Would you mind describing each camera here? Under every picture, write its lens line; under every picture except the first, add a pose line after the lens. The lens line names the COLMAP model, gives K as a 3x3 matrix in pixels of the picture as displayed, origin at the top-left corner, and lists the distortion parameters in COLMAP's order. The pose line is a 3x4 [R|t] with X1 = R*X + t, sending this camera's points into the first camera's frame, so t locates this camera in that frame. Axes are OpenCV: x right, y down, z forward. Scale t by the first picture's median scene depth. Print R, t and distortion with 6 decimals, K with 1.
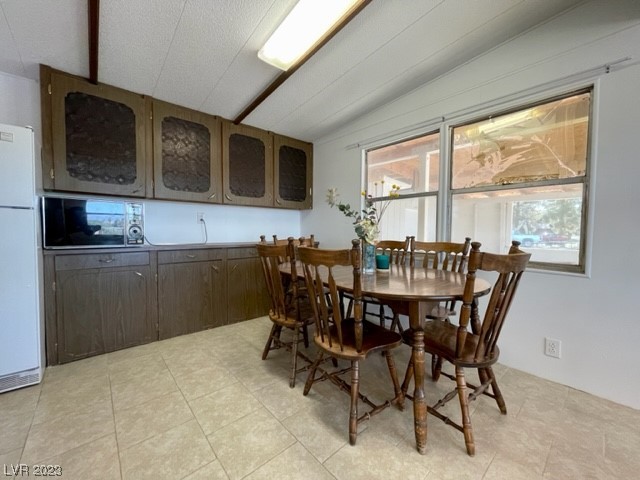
lens RADIAL K [[259.7, 0, 318.0], [0, 259.7, 241.1], [0, 0, 1]] dist [-0.003513, -0.000105]
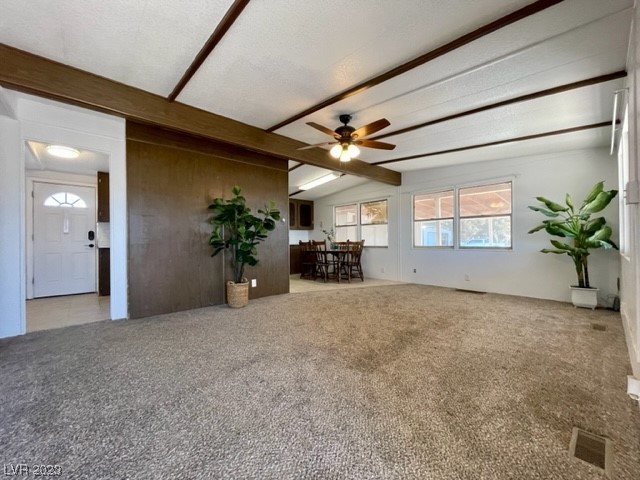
lens RADIAL K [[259.7, 0, 319.4], [0, 259.7, 240.6], [0, 0, 1]] dist [-0.003513, -0.000105]
pose [[0.999663, -0.016832, 0.019751, -0.027350], [0.017786, 0.998630, -0.049206, 0.129457], [-0.018896, 0.049540, 0.998593, -1.960361]]
